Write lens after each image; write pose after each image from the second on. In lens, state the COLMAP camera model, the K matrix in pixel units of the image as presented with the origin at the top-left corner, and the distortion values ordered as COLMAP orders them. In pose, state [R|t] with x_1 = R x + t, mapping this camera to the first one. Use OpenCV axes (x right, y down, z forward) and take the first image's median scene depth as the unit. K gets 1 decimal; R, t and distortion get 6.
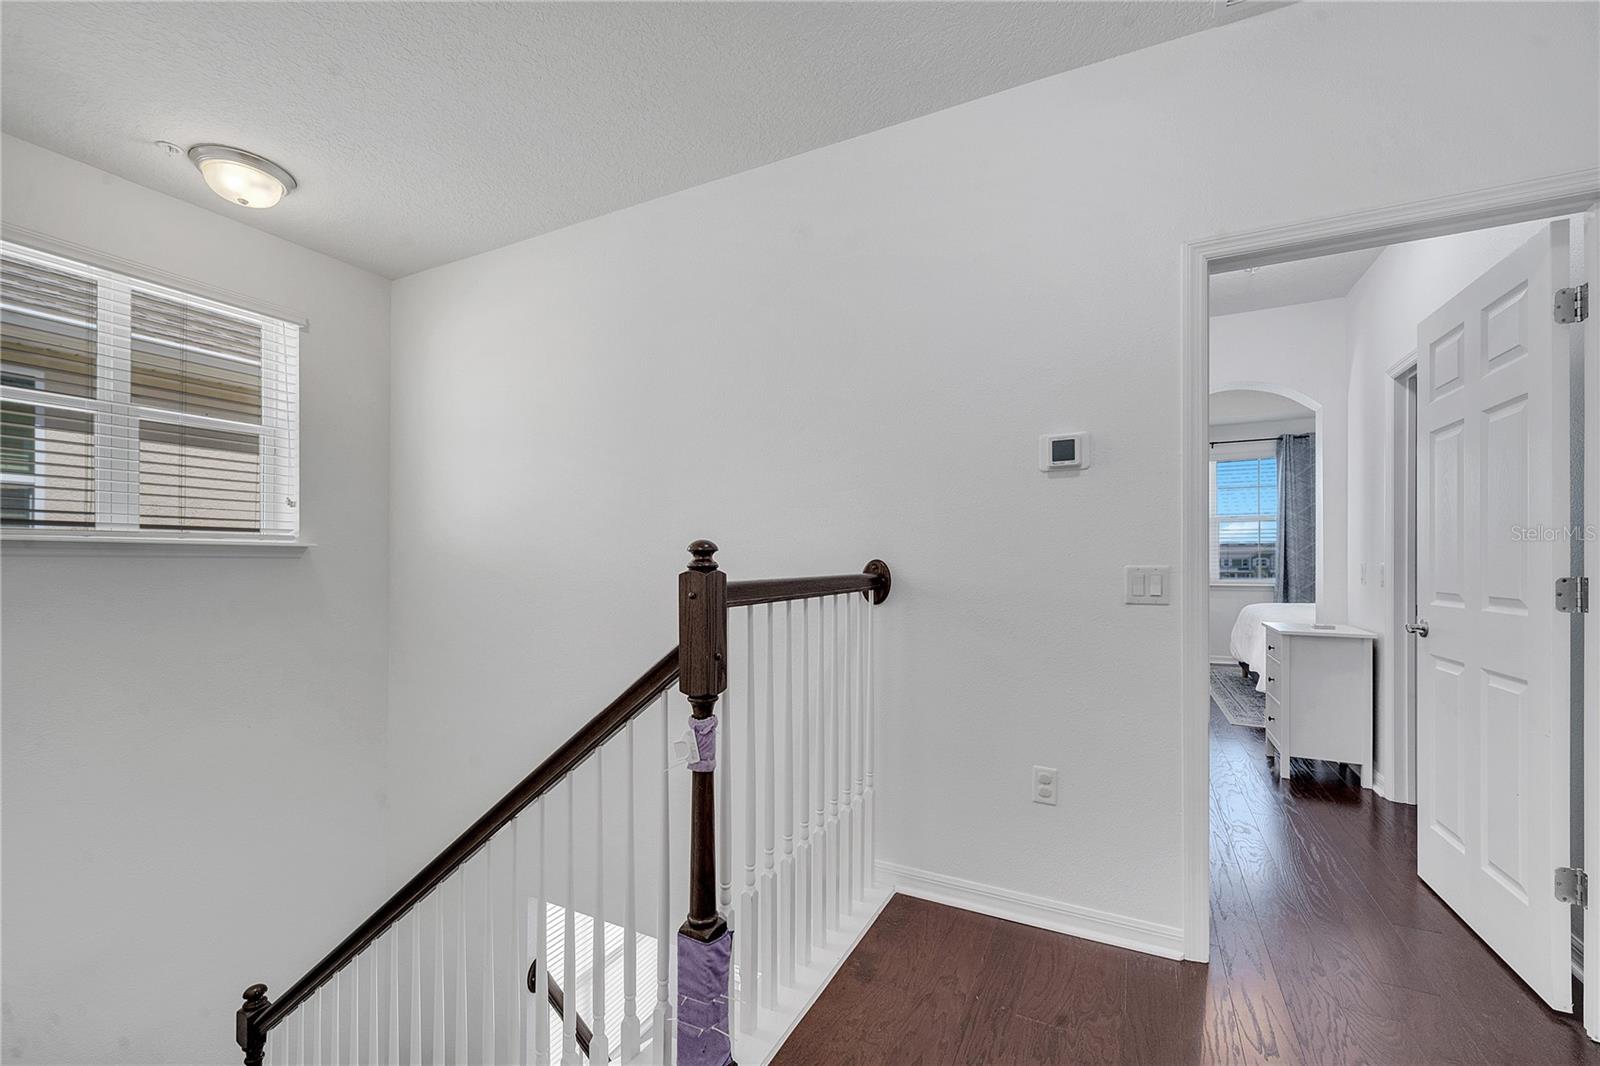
lens RADIAL K [[657.7, 0, 800.3], [0, 657.7, 556.0], [0, 0, 1]] dist [0.004033, -0.001327]
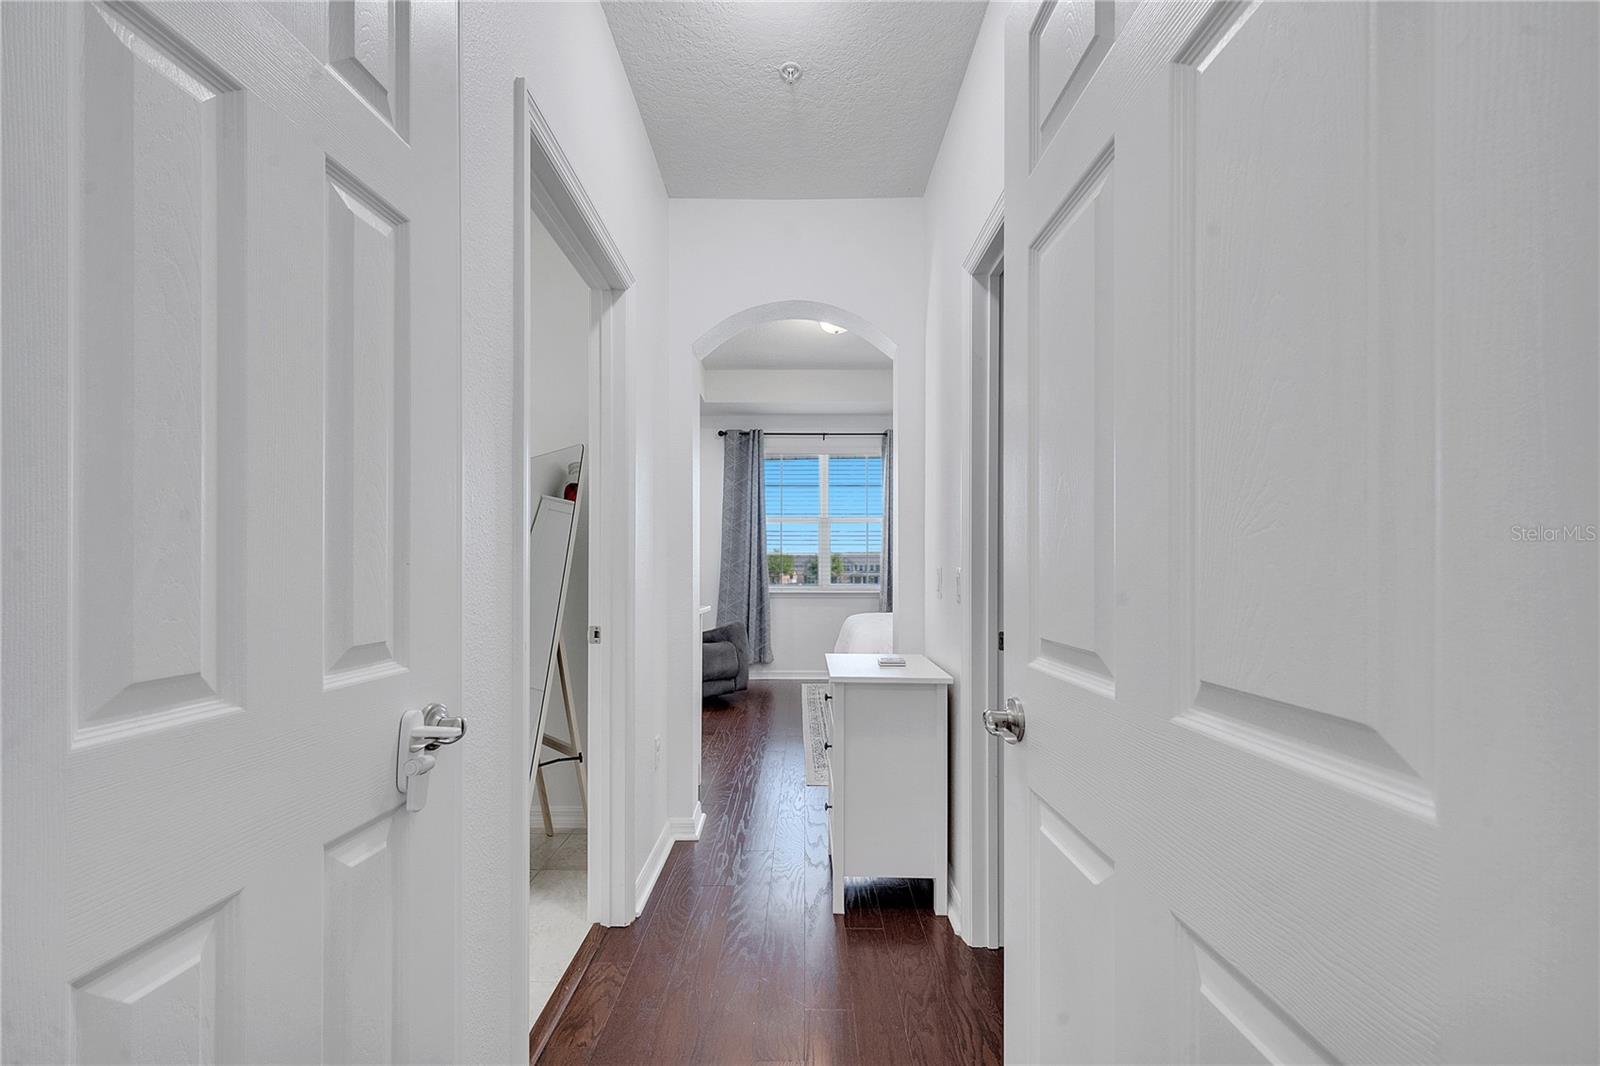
lens RADIAL K [[657.7, 0, 780.2], [0, 657.7, 563.5], [0, 0, 1]] dist [0.004033, -0.001327]
pose [[0.907252, -0.000906, 0.420586, 0.234406], [0.000338, 0.999999, 0.001425, 0.003432], [-0.420587, -0.001151, 0.907252, 0.252855]]
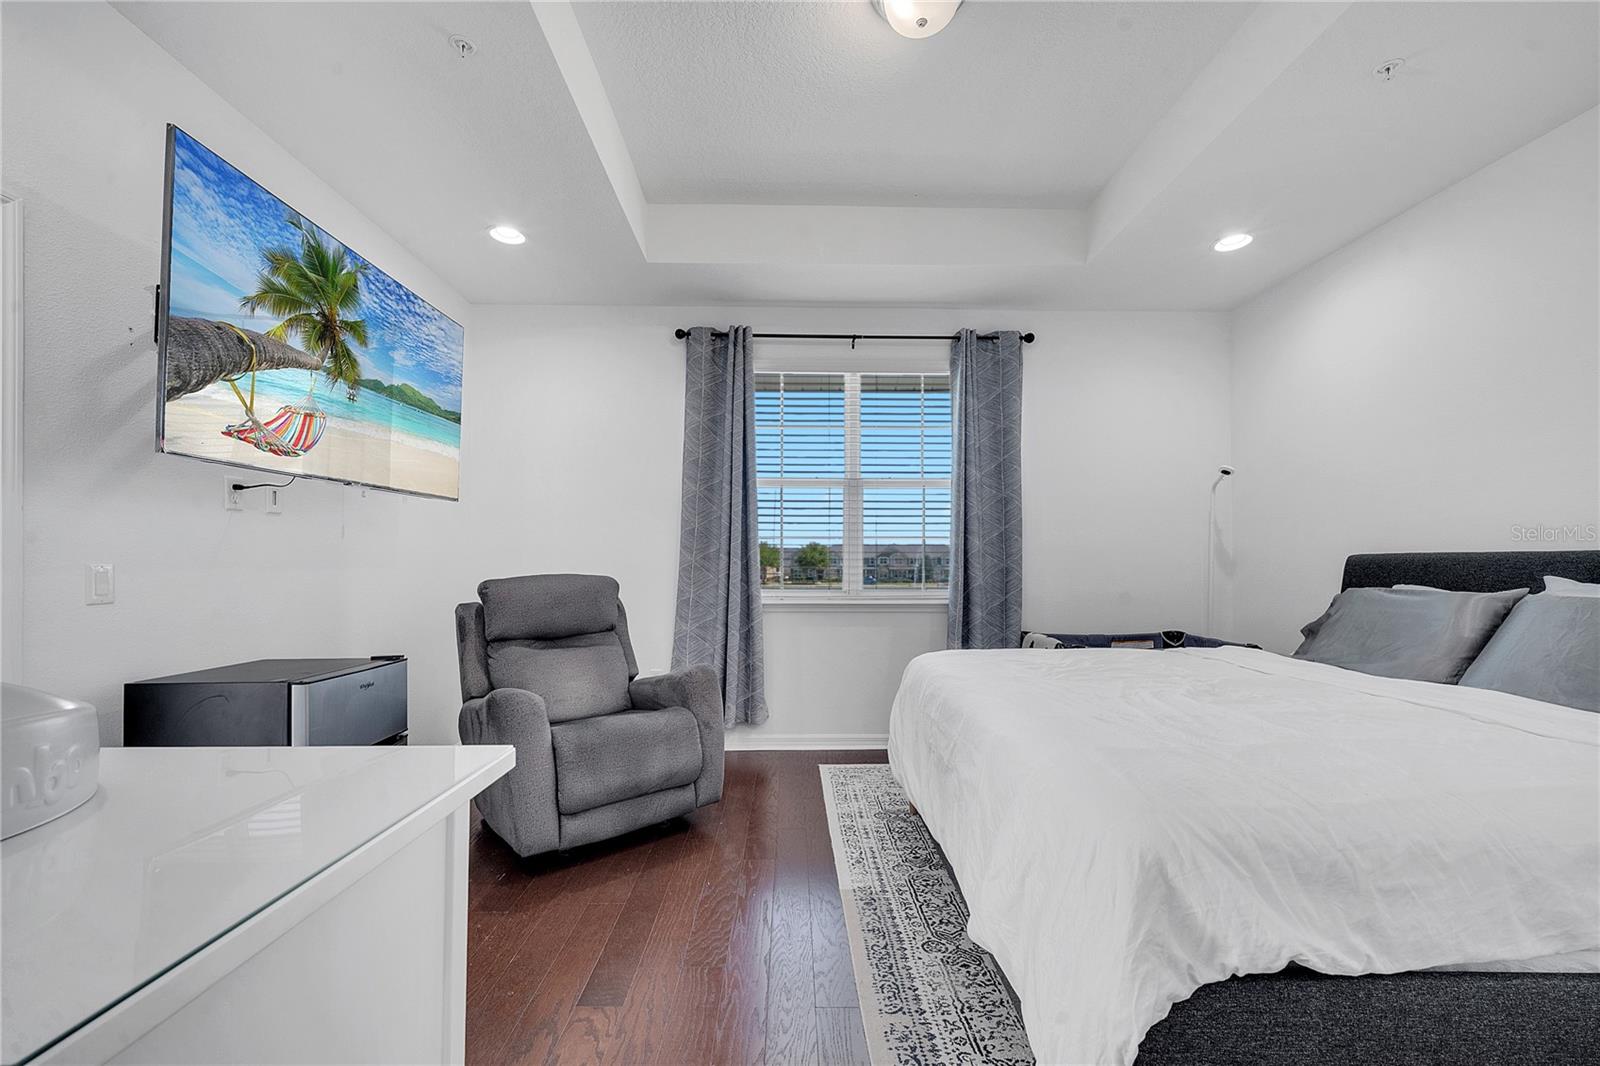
lens RADIAL K [[657.7, 0, 800.0], [0, 657.7, 553.2], [0, 0, 1]] dist [0.004033, -0.001327]
pose [[0.884284, 0.002597, 0.466943, 0.407723], [-0.001187, 0.999994, -0.003314, 0.005907], [-0.466949, 0.002377, 0.884281, 0.660083]]
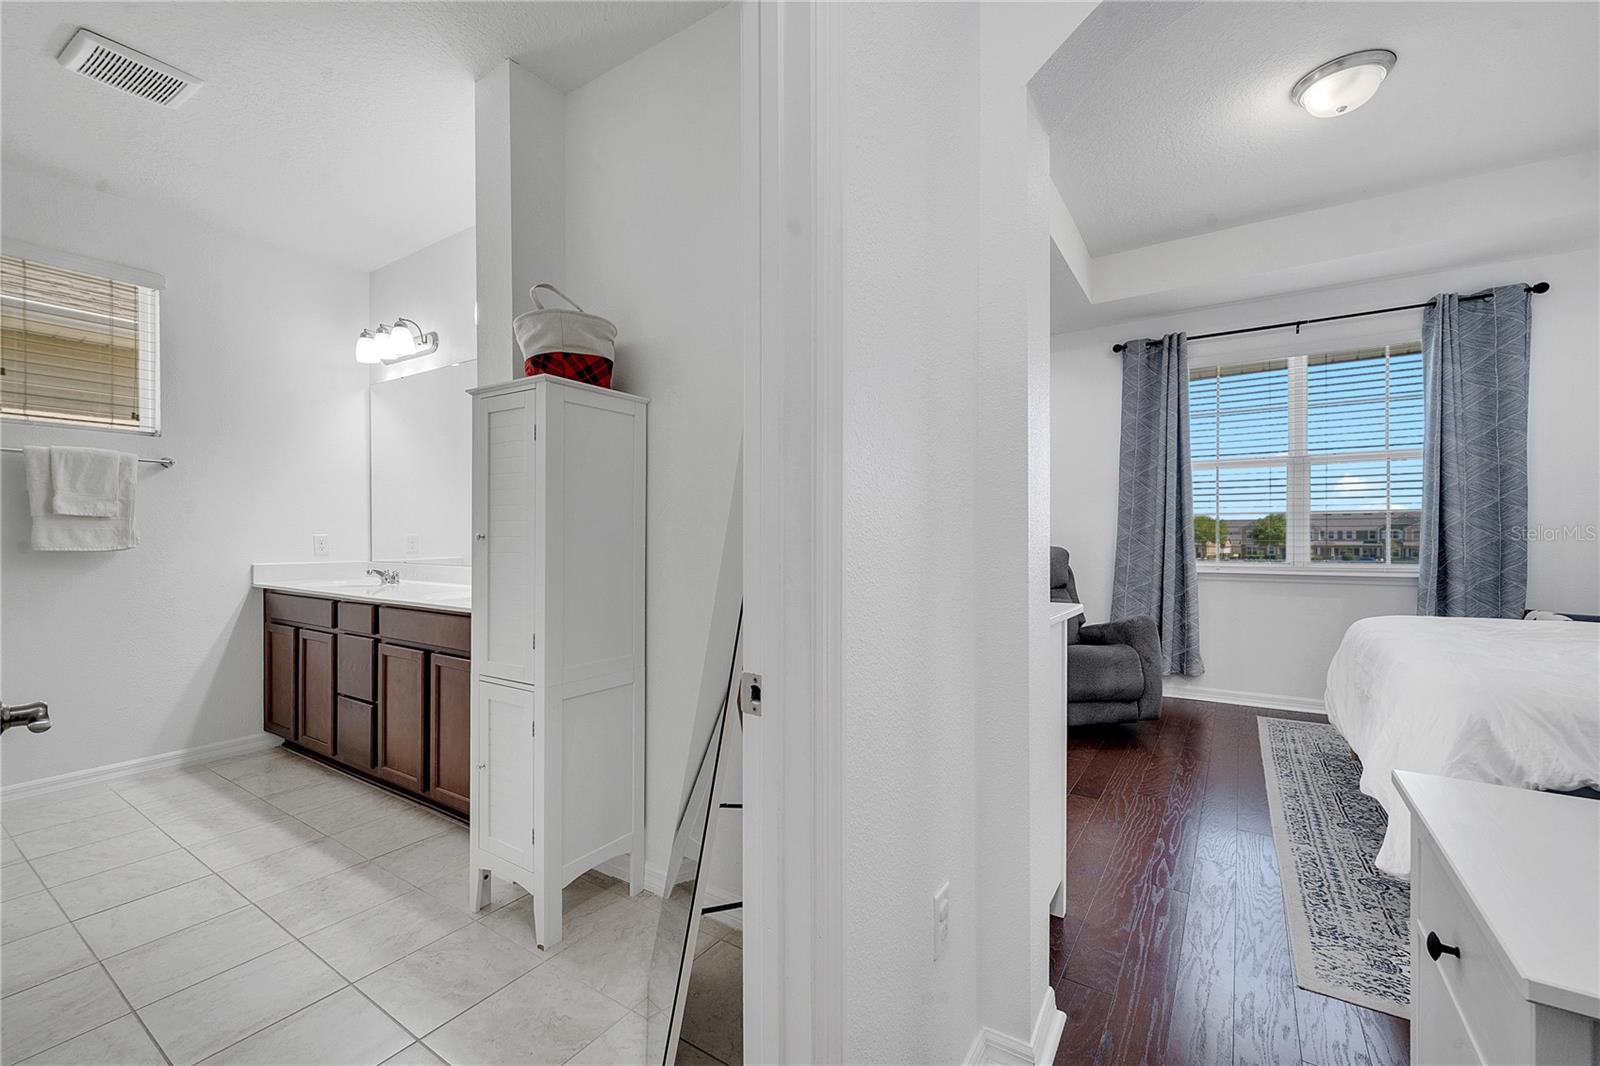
lens RADIAL K [[657.7, 0, 793.1], [0, 657.7, 539.4], [0, 0, 1]] dist [0.004033, -0.001327]
pose [[0.992053, -0.007234, -0.125611, 0.319024], [0.008639, 0.999906, 0.010645, 0.004596], [0.125523, -0.011645, 0.992022, 0.457198]]
